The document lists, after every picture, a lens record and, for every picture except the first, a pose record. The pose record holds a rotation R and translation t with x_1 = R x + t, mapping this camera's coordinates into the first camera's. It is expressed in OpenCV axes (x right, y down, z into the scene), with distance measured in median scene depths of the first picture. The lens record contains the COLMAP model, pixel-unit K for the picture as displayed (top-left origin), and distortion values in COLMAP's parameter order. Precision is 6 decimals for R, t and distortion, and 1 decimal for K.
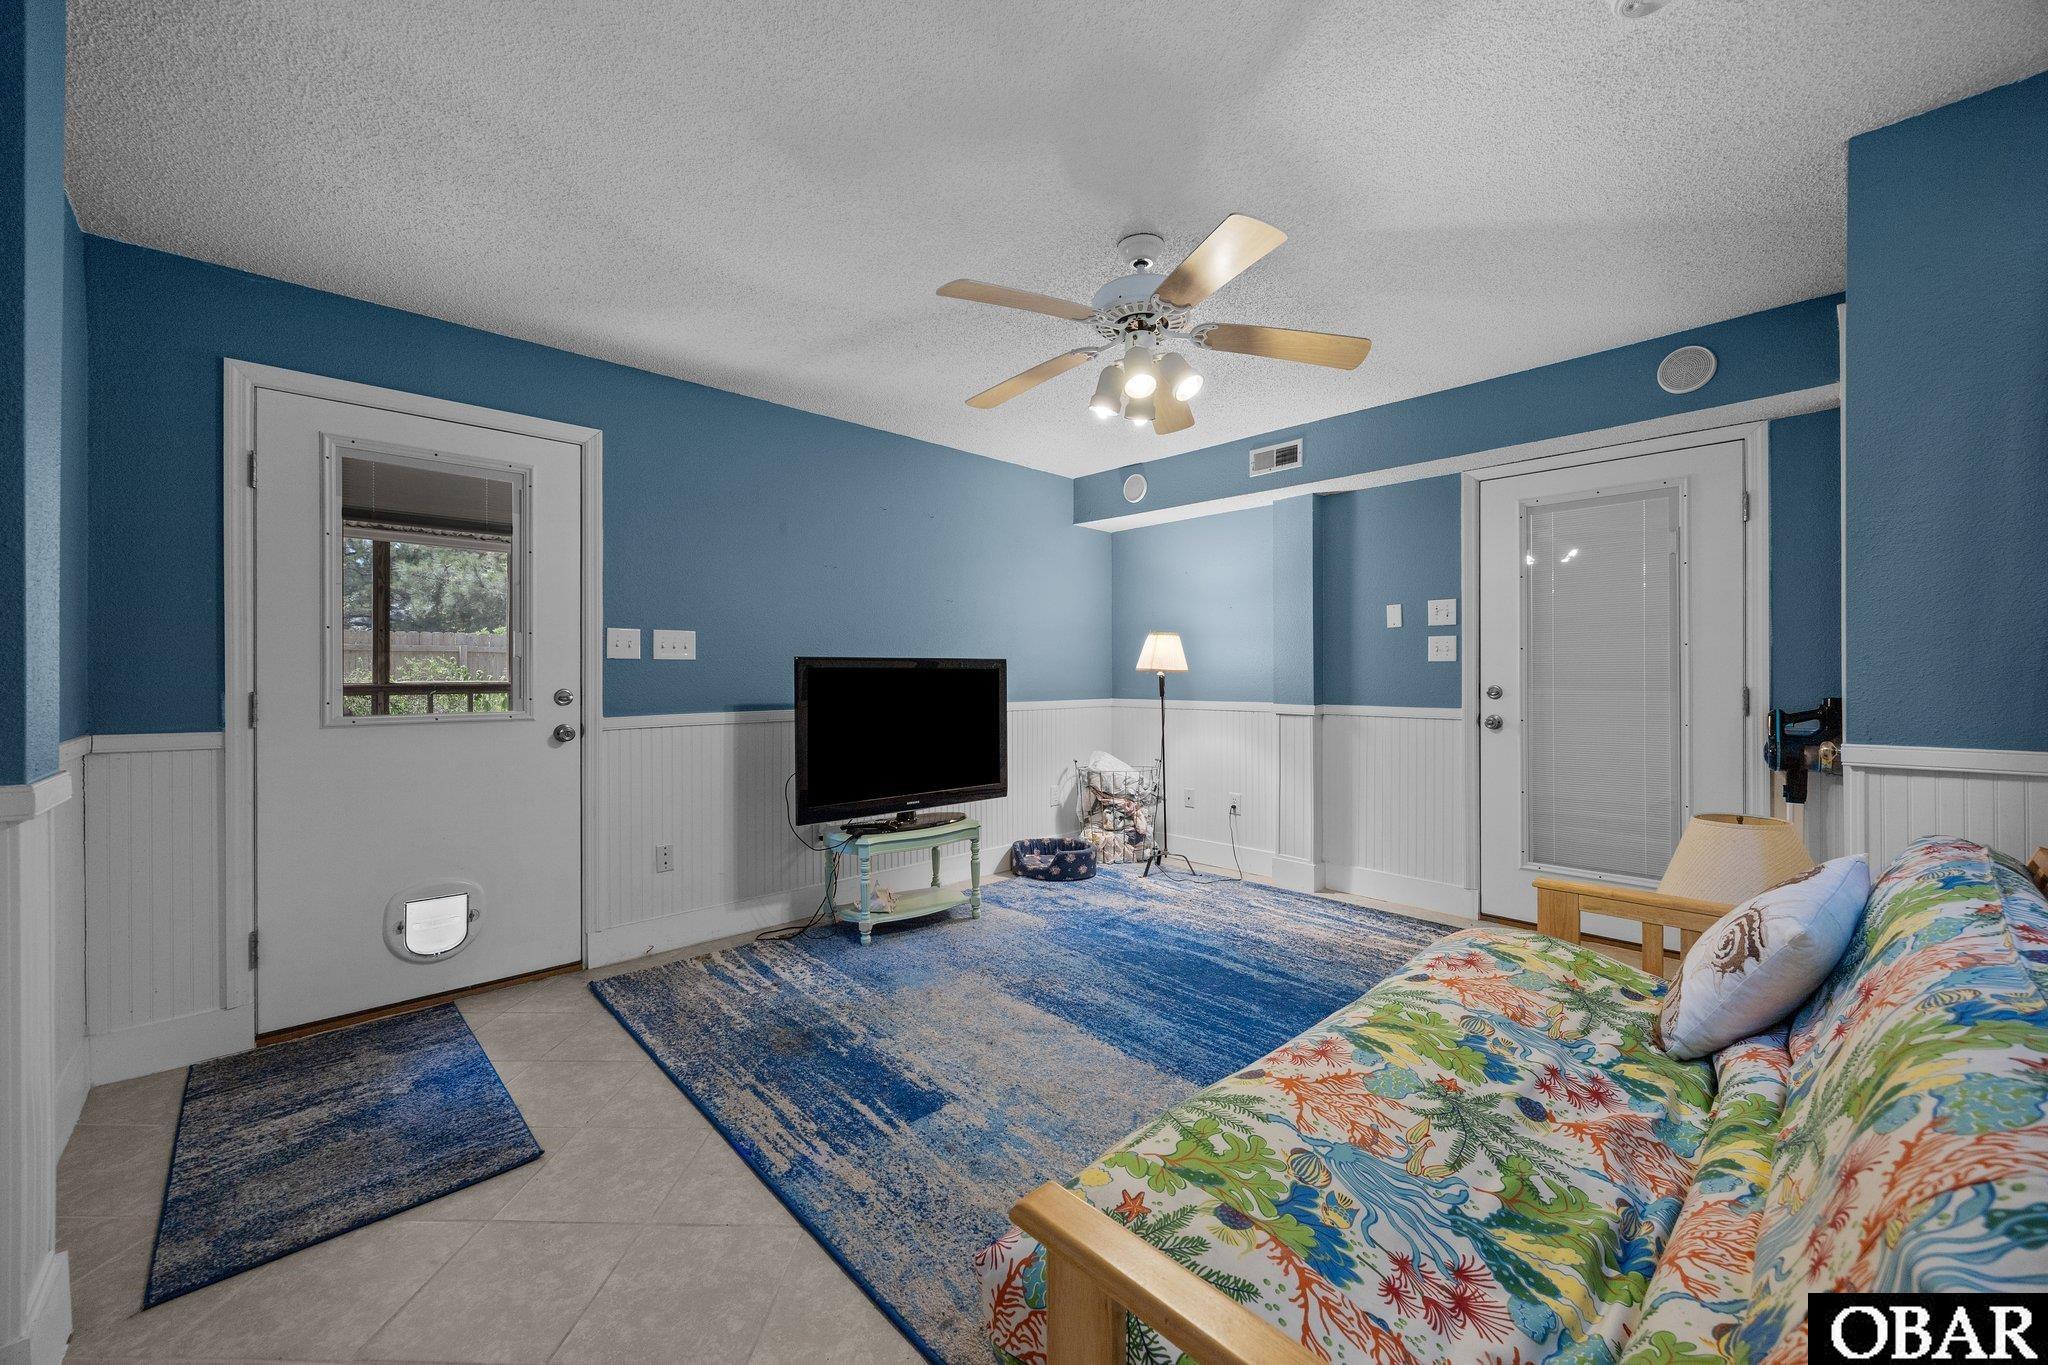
lens RADIAL K [[782.5, 0, 1023.2], [0, 782.5, 675.5], [0, 0, 1]] dist [-0.007654, 0.000028]
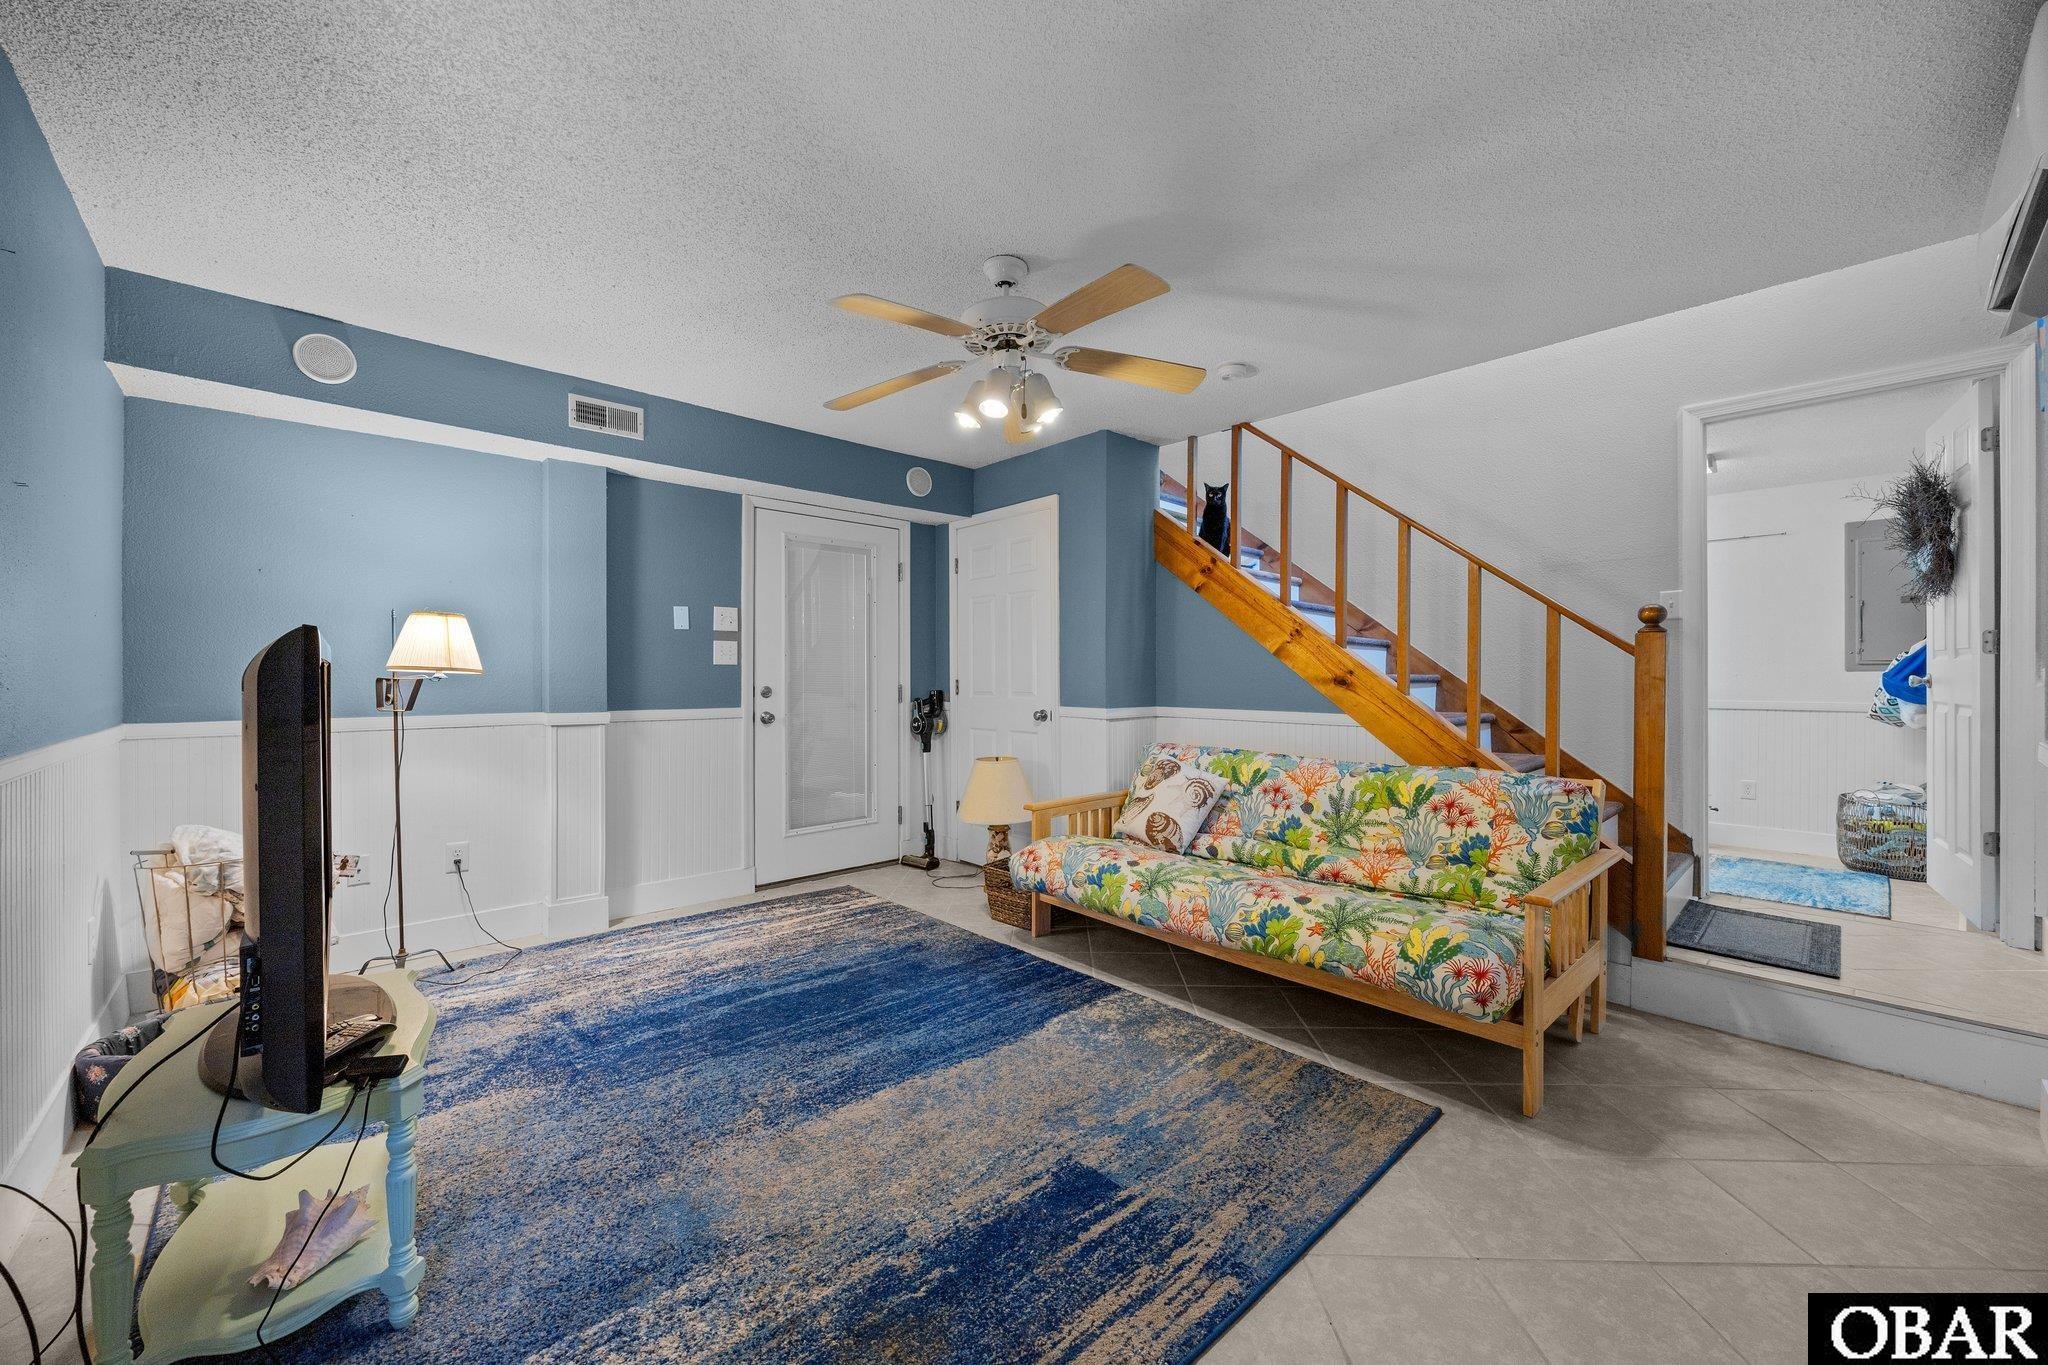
lens RADIAL K [[782.5, 0, 1027.0], [0, 782.5, 681.4], [0, 0, 1]] dist [-0.007654, 0.000028]
pose [[0.006413, -0.005451, 0.999965, -0.610155], [0.000890, 0.999985, 0.005445, -0.000661], [-0.999979, 0.000855, 0.006418, 0.658406]]
